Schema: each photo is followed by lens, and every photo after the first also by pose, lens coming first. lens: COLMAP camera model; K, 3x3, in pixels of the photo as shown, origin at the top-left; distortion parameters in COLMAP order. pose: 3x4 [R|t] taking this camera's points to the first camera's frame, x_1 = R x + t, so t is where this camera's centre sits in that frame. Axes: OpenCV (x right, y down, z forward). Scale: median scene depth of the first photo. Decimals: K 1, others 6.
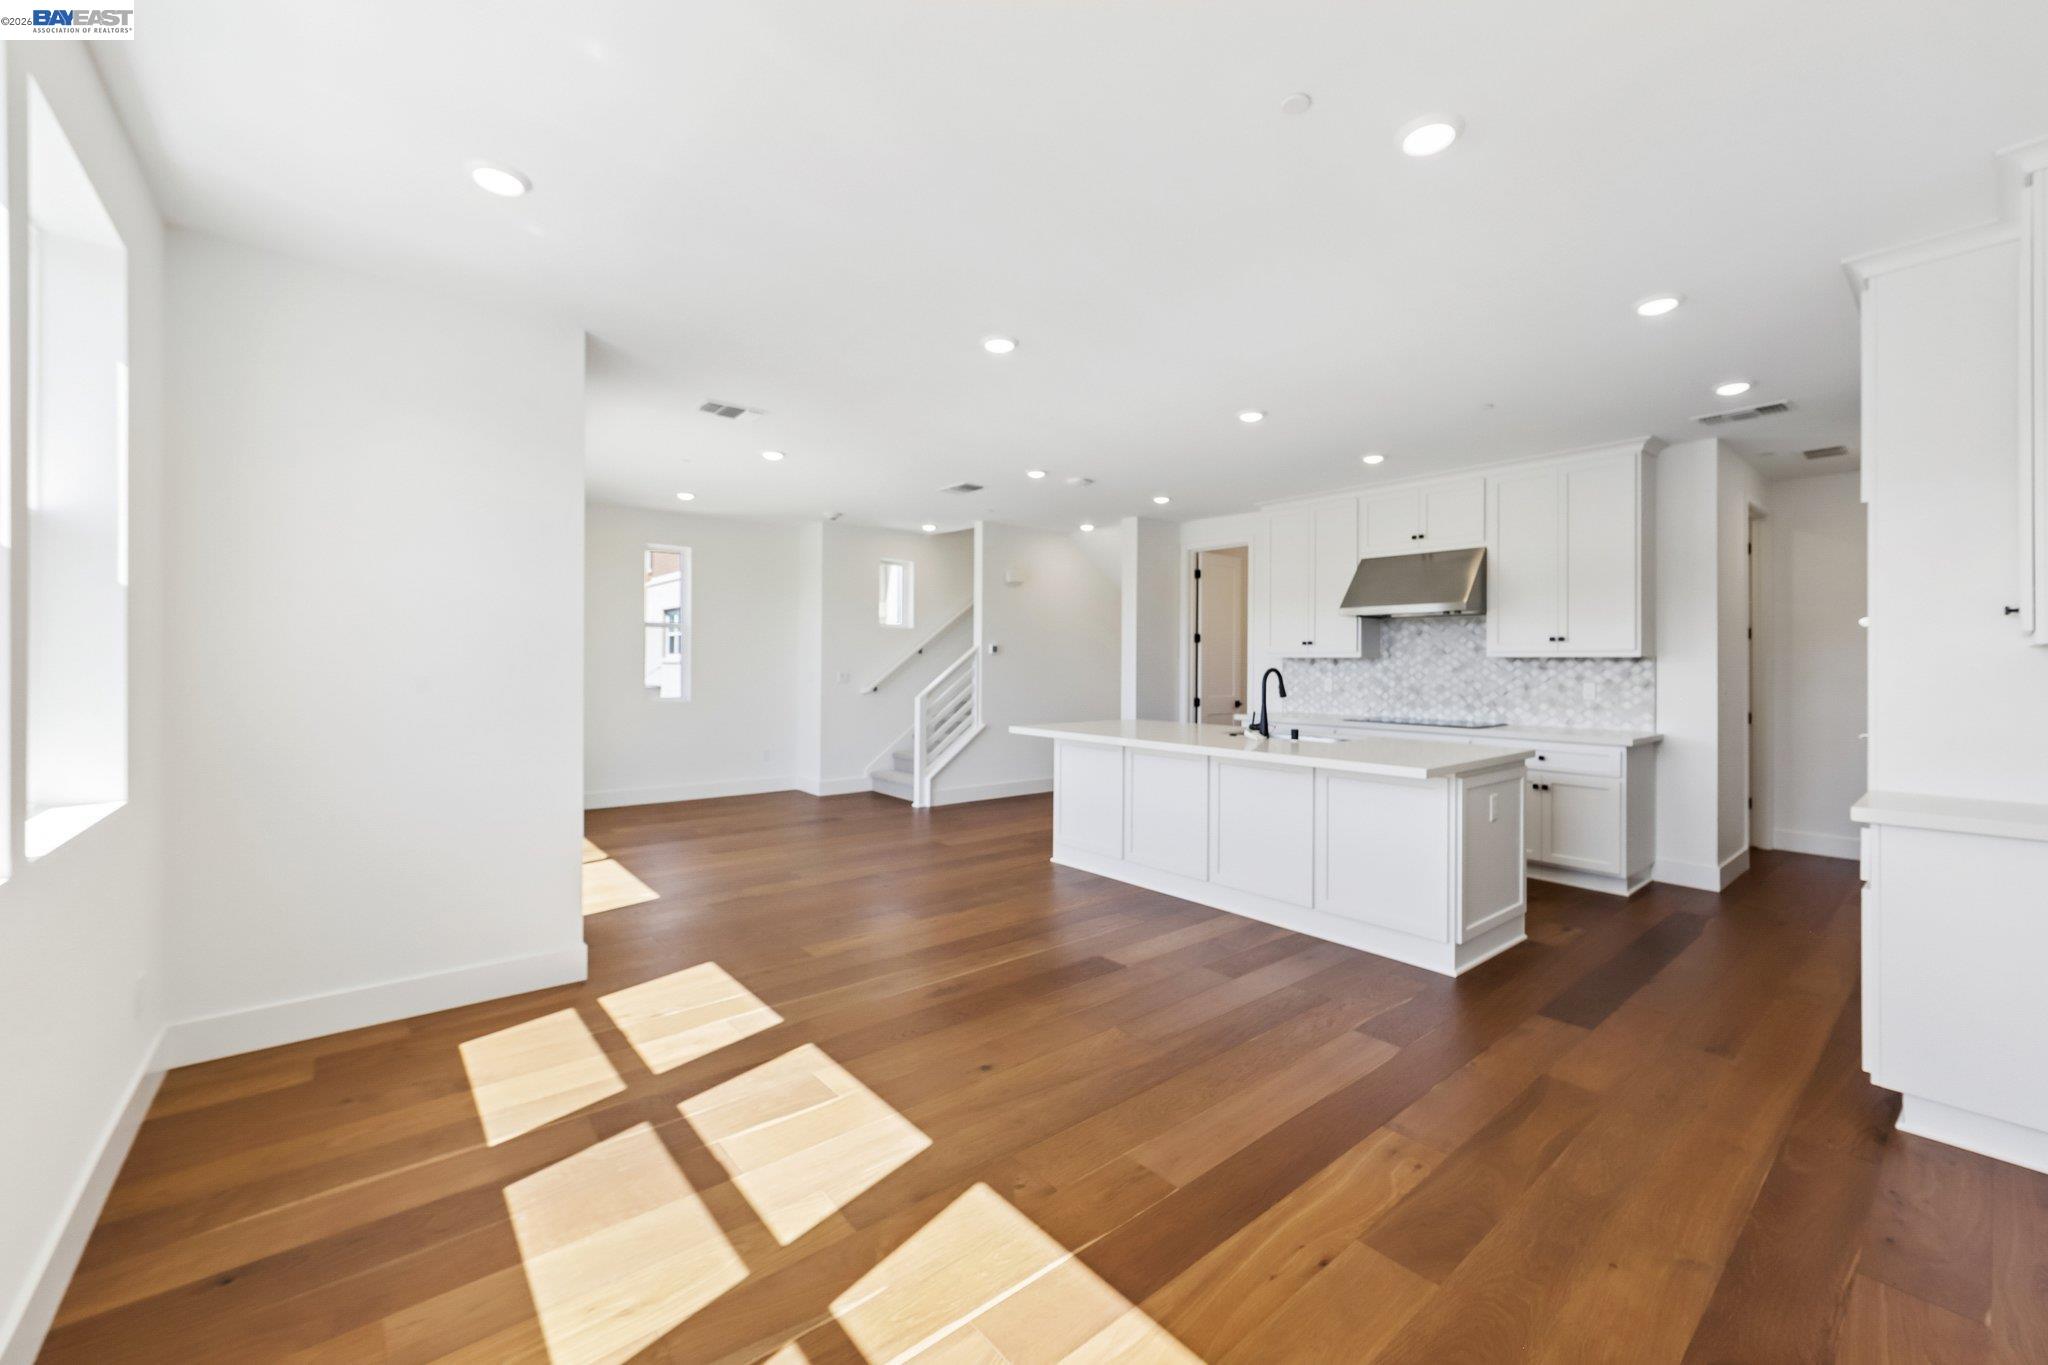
lens RADIAL K [[815.7, 0, 1033.1], [0, 815.7, 667.9], [0, 0, 1]] dist [-0.001123, 0.001386]
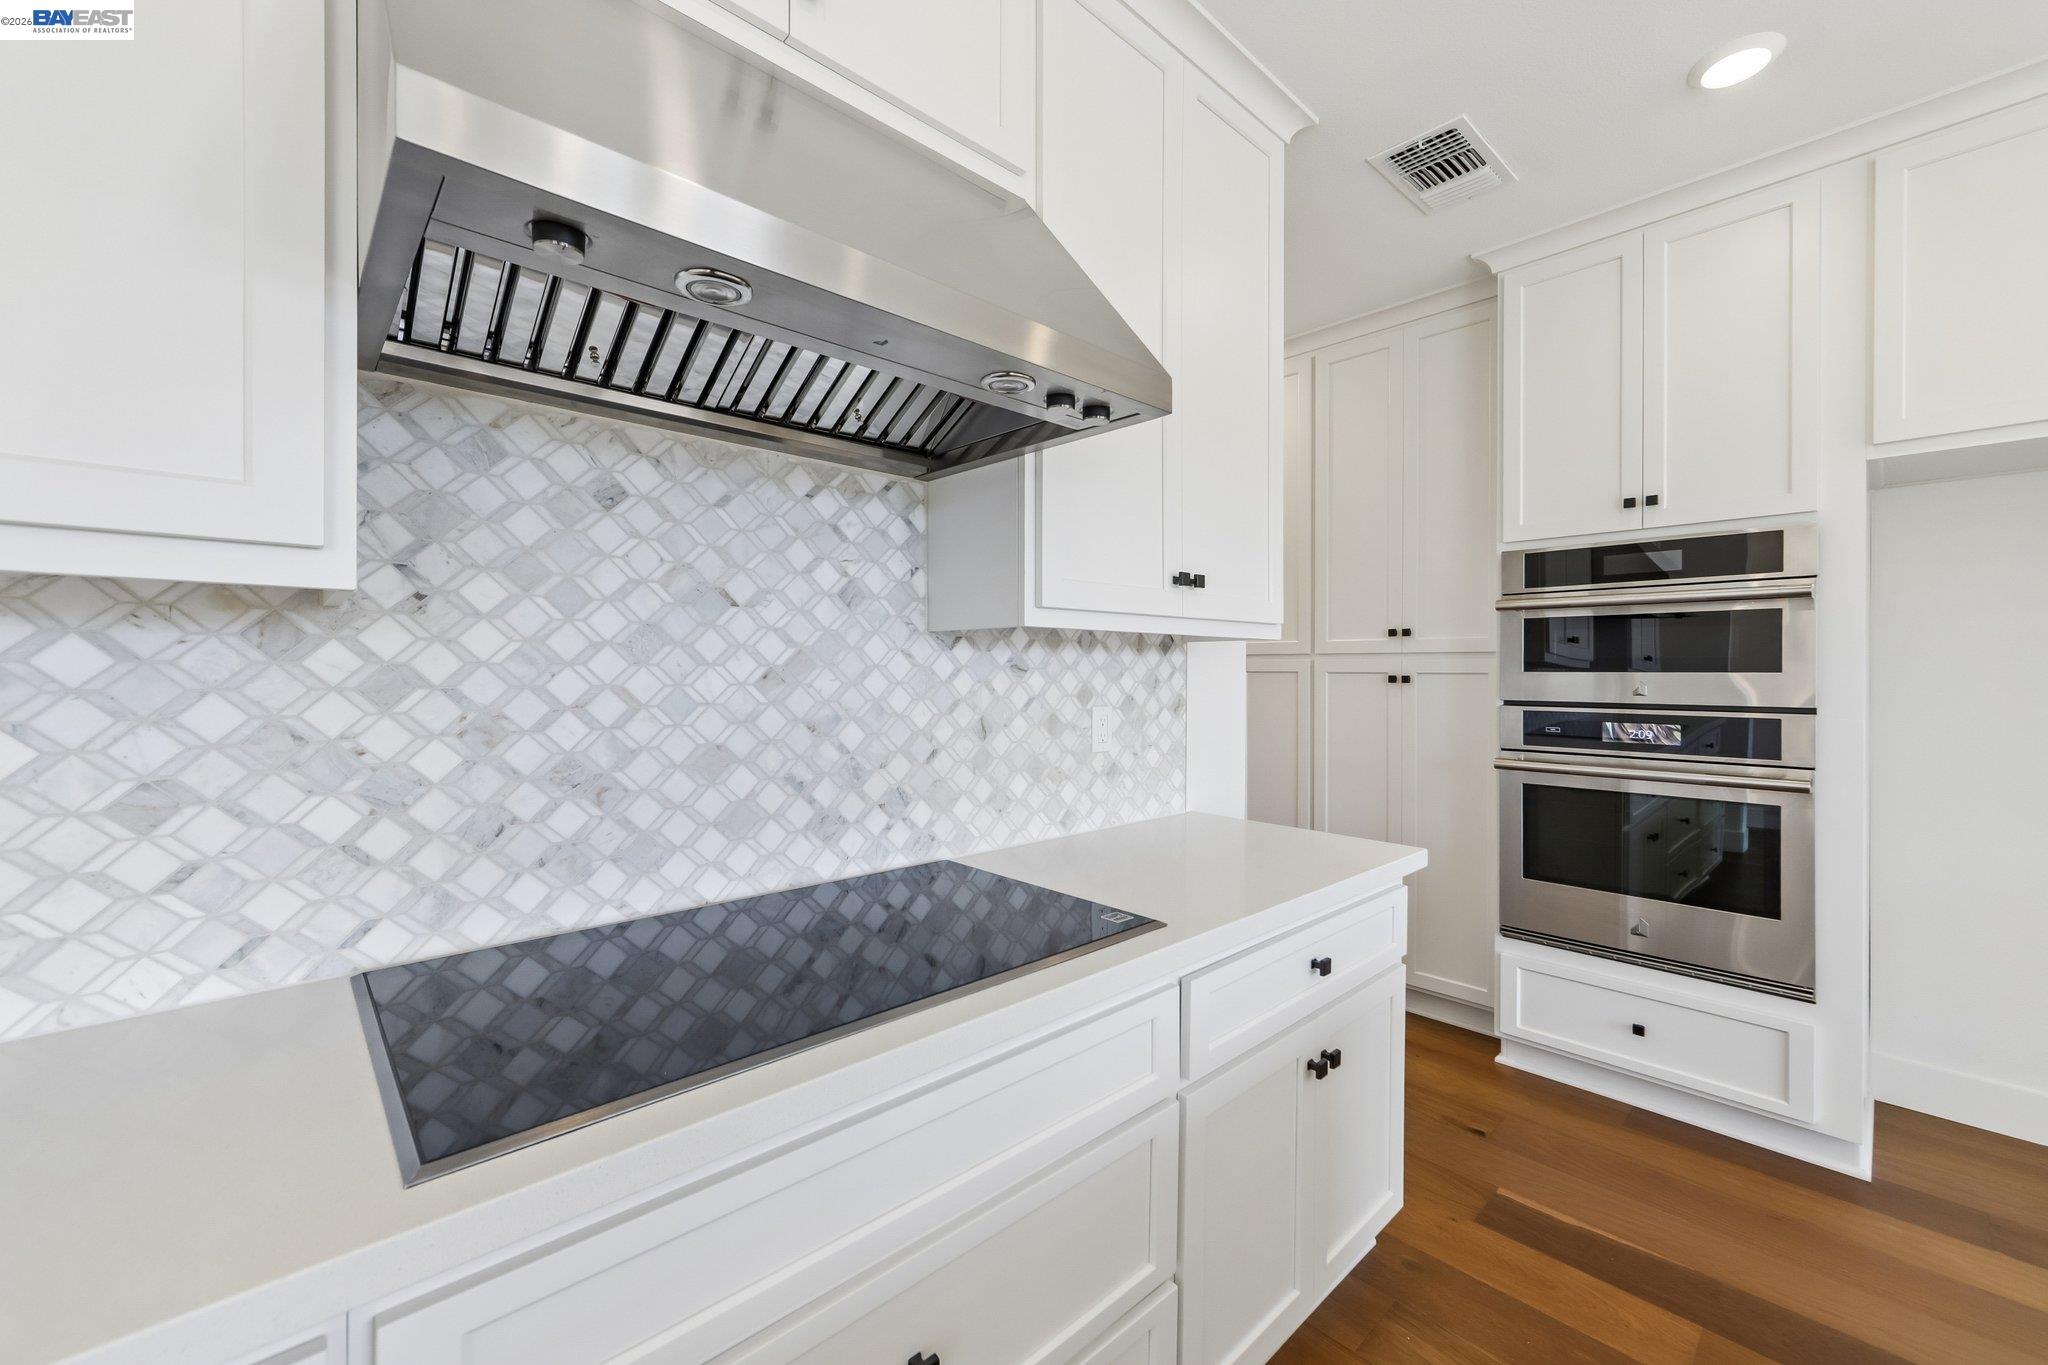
lens RADIAL K [[815.7, 0, 1026.7], [0, 815.7, 675.6], [0, 0, 1]] dist [-0.001123, 0.001386]
pose [[-0.052191, -0.008980, 0.998597, 0.280501], [0.006447, 0.999936, 0.009329, 0.000473], [-0.998616, 0.006925, -0.052130, 0.951760]]
